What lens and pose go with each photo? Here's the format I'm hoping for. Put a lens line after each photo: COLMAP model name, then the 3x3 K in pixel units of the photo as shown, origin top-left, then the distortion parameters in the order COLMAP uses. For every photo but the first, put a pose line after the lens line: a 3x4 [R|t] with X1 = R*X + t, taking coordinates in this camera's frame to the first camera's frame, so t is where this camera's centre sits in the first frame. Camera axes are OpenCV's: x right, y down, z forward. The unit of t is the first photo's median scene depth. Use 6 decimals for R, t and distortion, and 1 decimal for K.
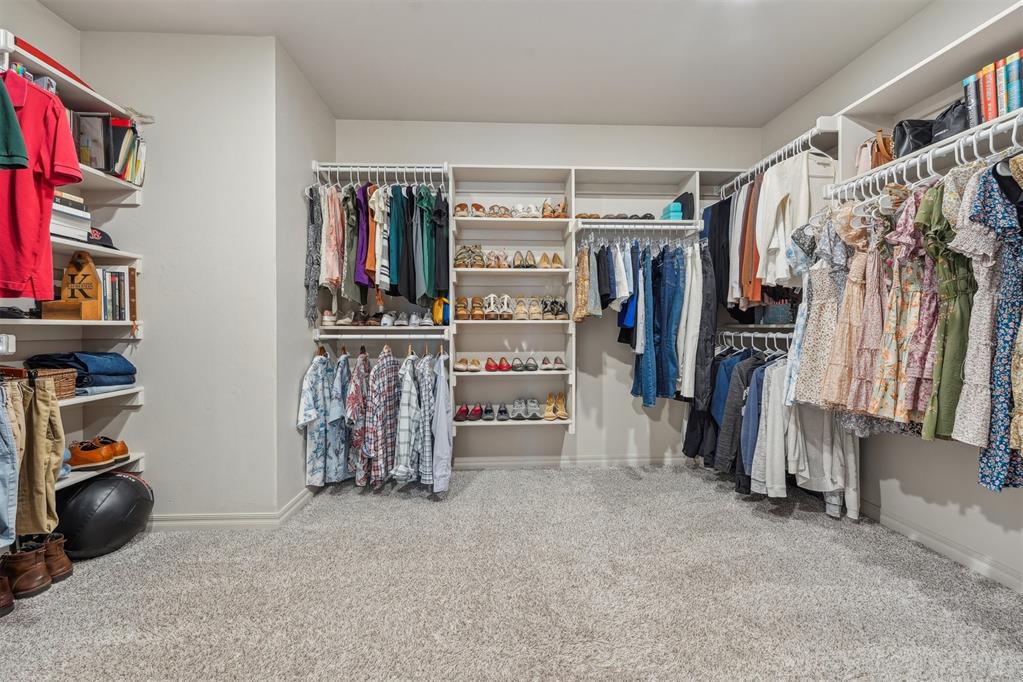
lens RADIAL K [[368.0, 0, 510.4], [0, 368.0, 336.1], [0, 0, 1]] dist [-0.000625, 0.000016]
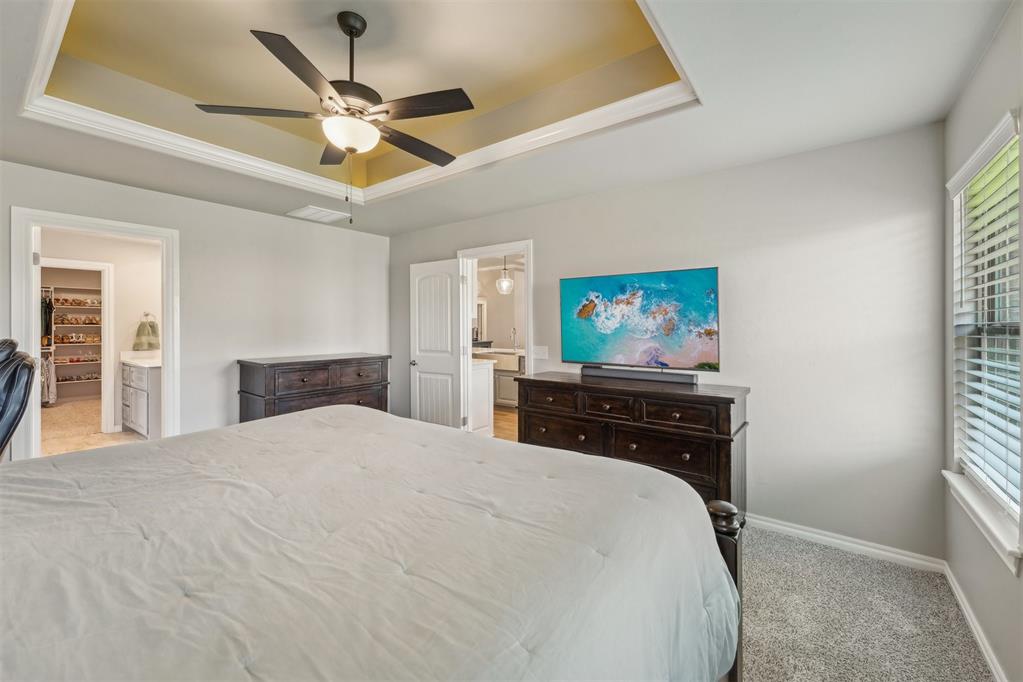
lens RADIAL K [[413.4, 0, 503.8], [0, 413.4, 323.4], [0, 0, 1]] dist [0.003292, -0.000629]
pose [[0.636559, 0.008068, 0.771186, -0.396881], [0.013542, 0.999674, -0.021636, -0.085161], [-0.771109, 0.024216, 0.636243, -3.422304]]
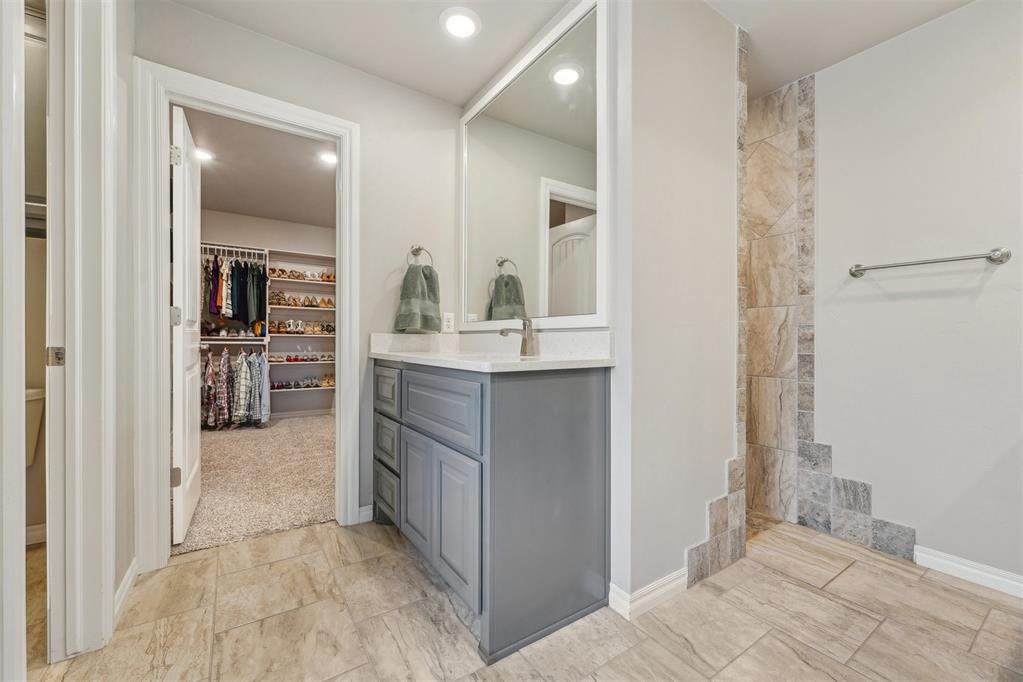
lens RADIAL K [[413.4, 0, 508.9], [0, 413.4, 341.2], [0, 0, 1]] dist [0.003292, -0.000629]
pose [[0.851310, 0.011579, 0.524535, -0.214361], [-0.002962, 0.999847, -0.017264, 0.024028], [-0.524655, 0.013143, 0.851214, -1.358793]]
